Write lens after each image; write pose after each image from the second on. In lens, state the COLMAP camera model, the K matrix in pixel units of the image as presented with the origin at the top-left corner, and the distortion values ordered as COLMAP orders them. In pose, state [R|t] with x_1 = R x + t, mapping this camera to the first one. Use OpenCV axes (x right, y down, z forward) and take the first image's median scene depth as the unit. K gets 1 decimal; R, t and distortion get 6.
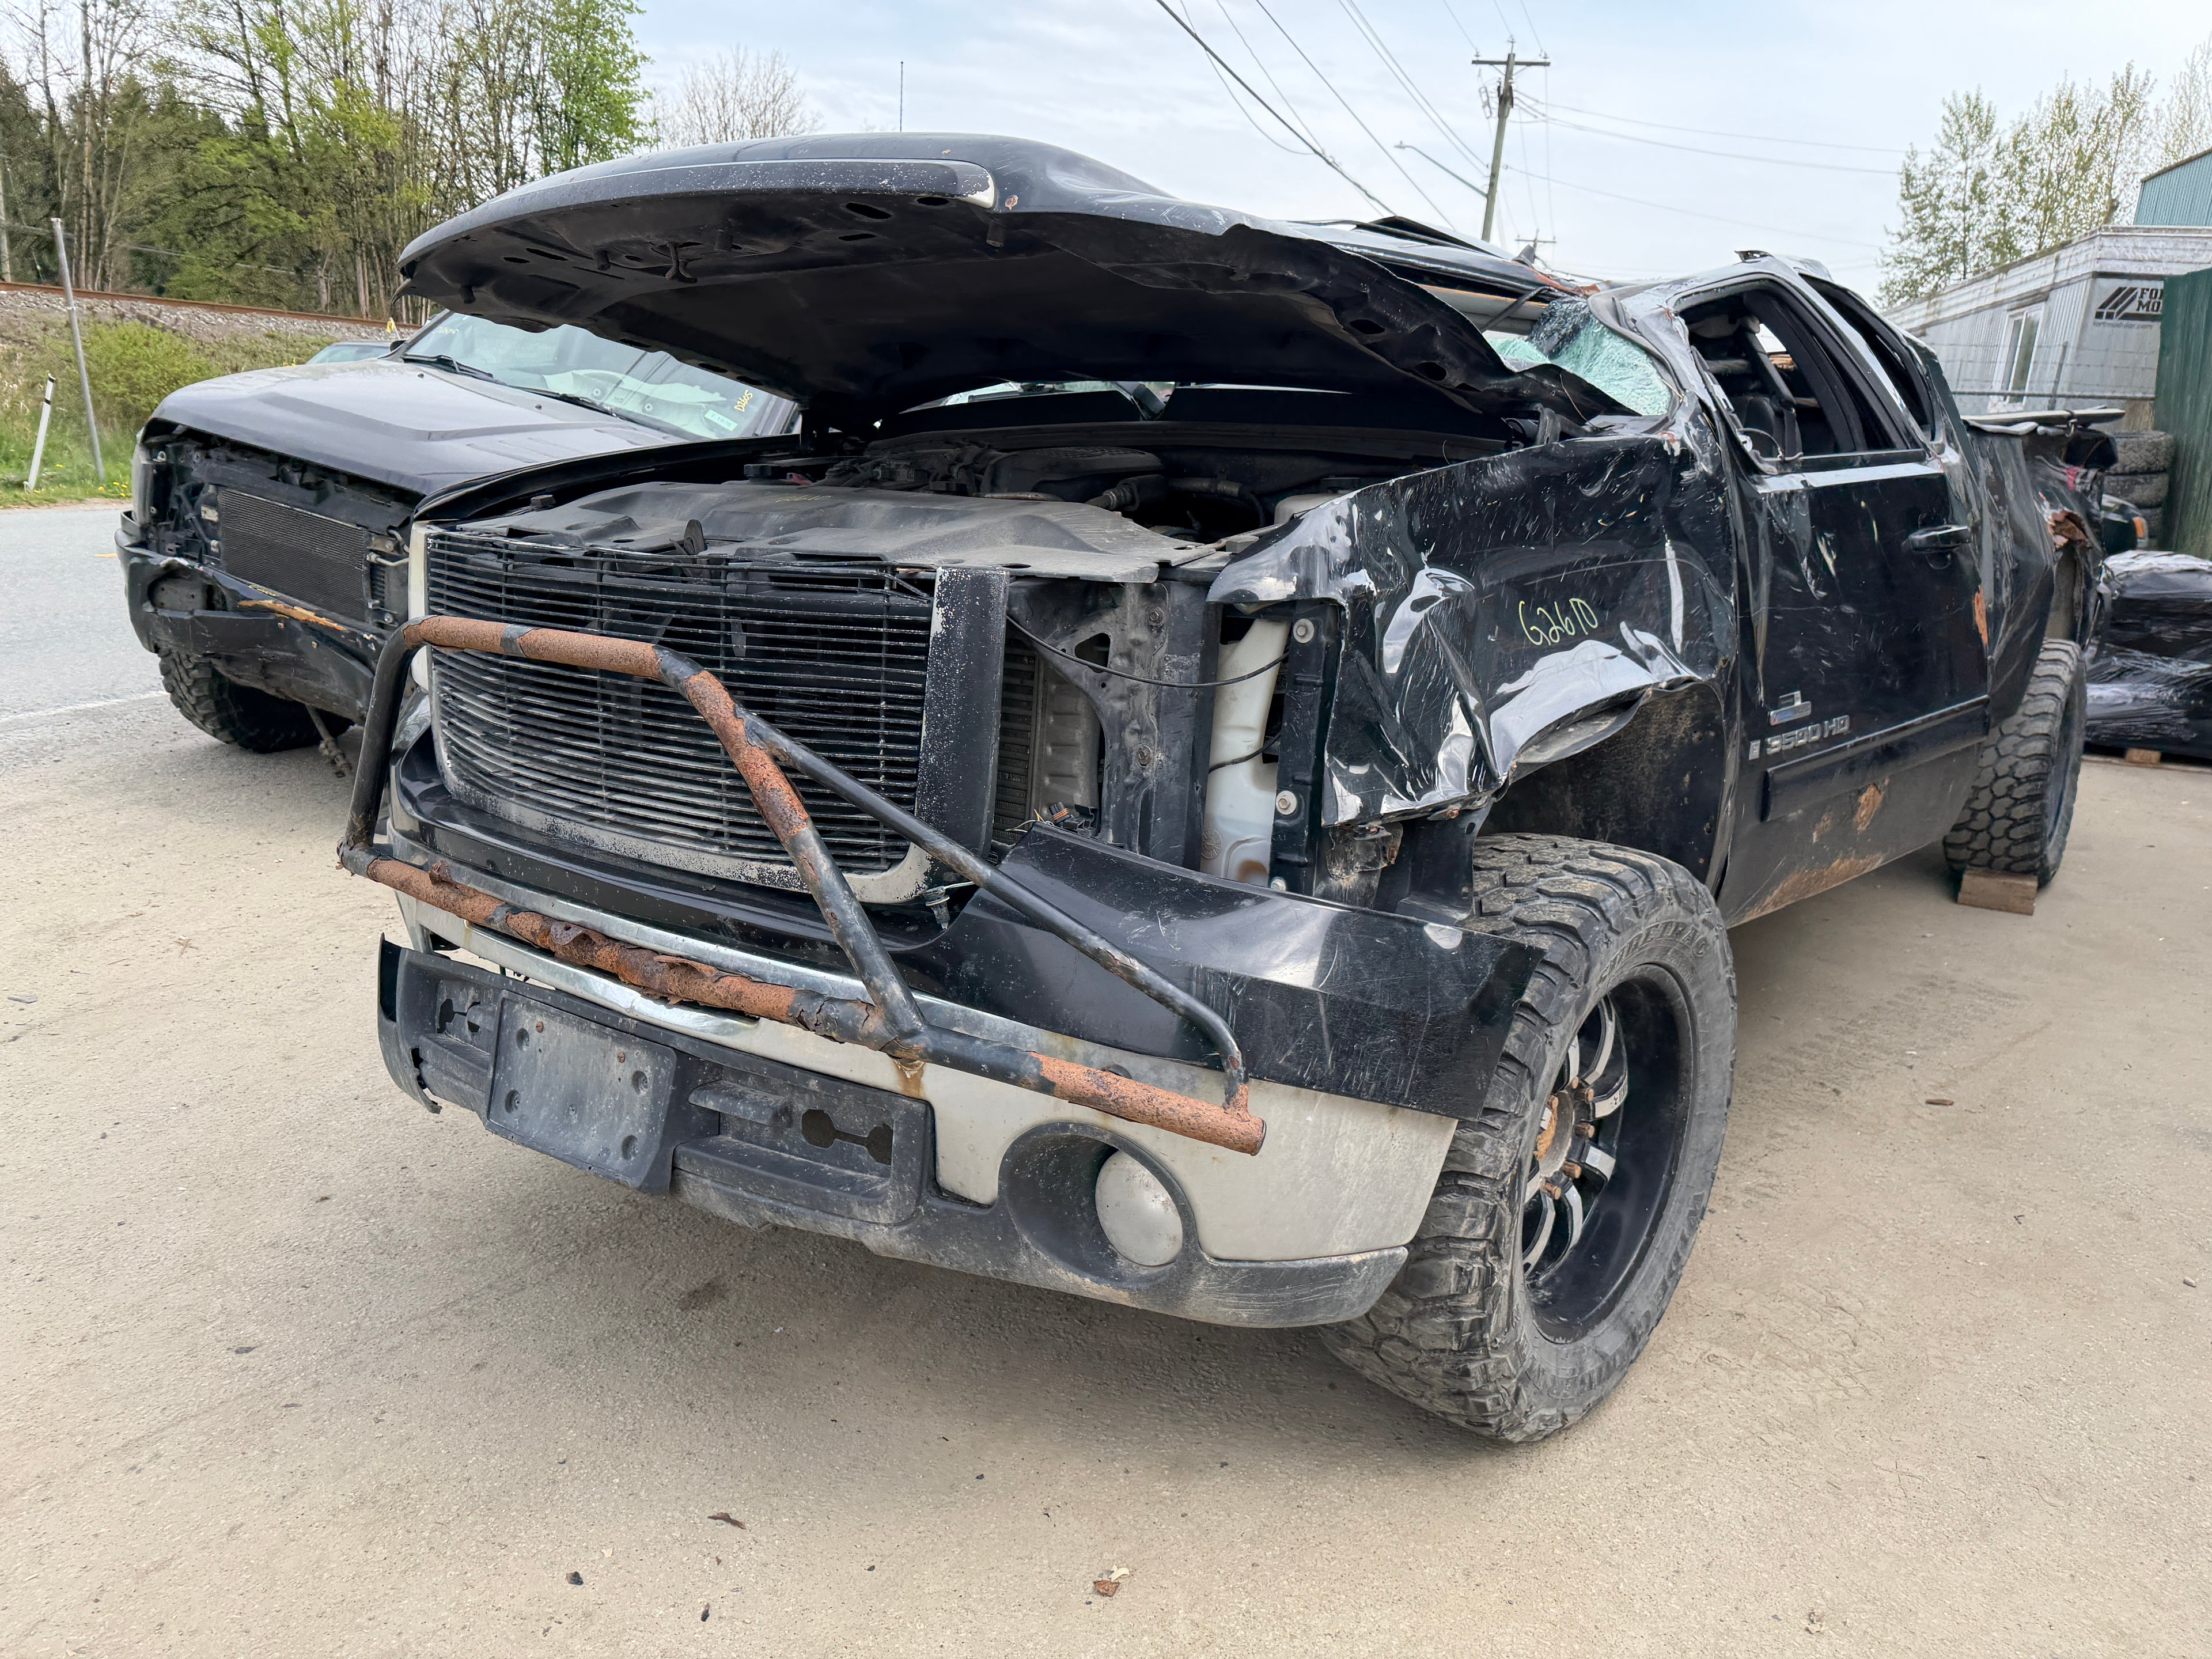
lens RADIAL K [[1564.8, 0, 1104.3], [0, 1564.8, 859.1], [0, 0, 1]] dist [0.024024, -0.023127]
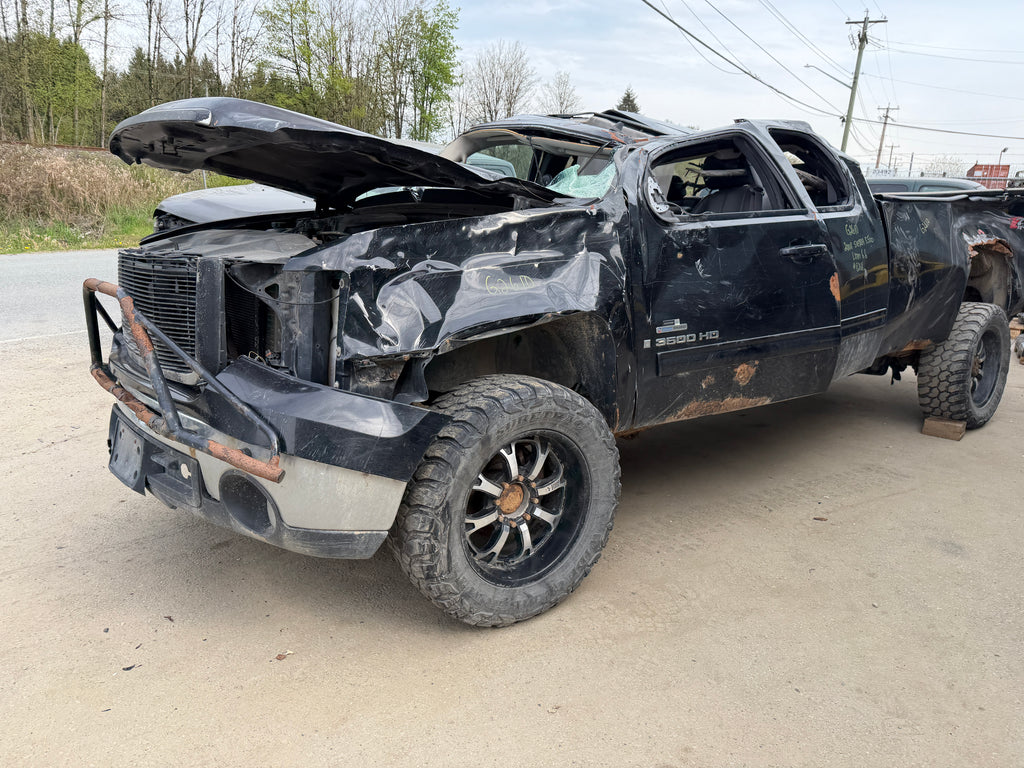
lens RADIAL K [[733.4, 0, 555.2], [0, 733.4, 404.4], [0, 0, 1]] dist [0.102183, -0.144806]
pose [[0.974064, 0.041821, -0.222375, 0.500618], [-0.044032, 0.999018, -0.004989, 0.027985], [0.221948, 0.014651, 0.974948, -0.064191]]
